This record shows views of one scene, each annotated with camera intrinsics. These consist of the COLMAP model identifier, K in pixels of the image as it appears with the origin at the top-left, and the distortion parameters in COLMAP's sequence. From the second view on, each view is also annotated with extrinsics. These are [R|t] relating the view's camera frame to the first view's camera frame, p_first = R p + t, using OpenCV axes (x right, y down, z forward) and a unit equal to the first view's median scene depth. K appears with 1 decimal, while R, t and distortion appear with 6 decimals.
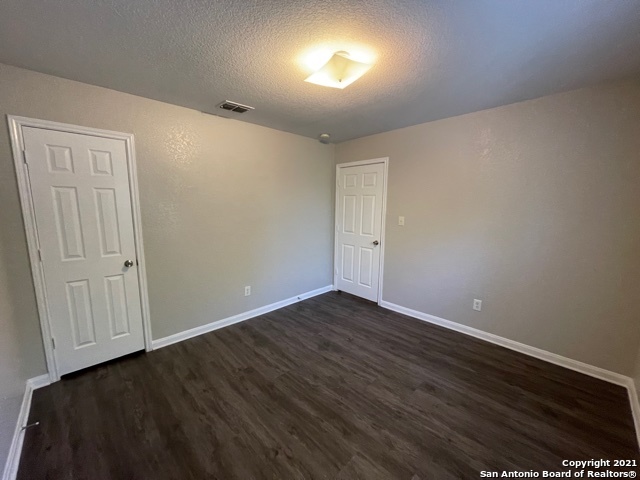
lens RADIAL K [[257.1, 0, 318.3], [0, 257.1, 242.6], [0, 0, 1]] dist [-0.001892, -0.000251]
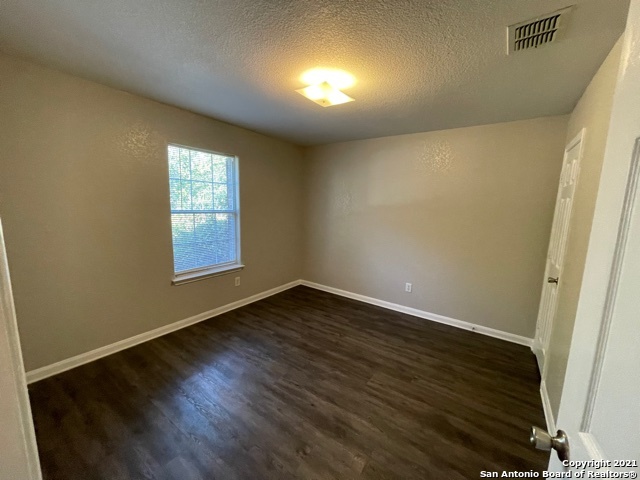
lens RADIAL K [[257.1, 0, 318.3], [0, 257.1, 242.6], [0, 0, 1]] dist [-0.001892, -0.000251]
pose [[-0.982430, -0.007149, -0.186494, 0.262428], [-0.062160, 0.954746, 0.290854, -0.280273], [0.175976, 0.297336, -0.938416, 1.855676]]
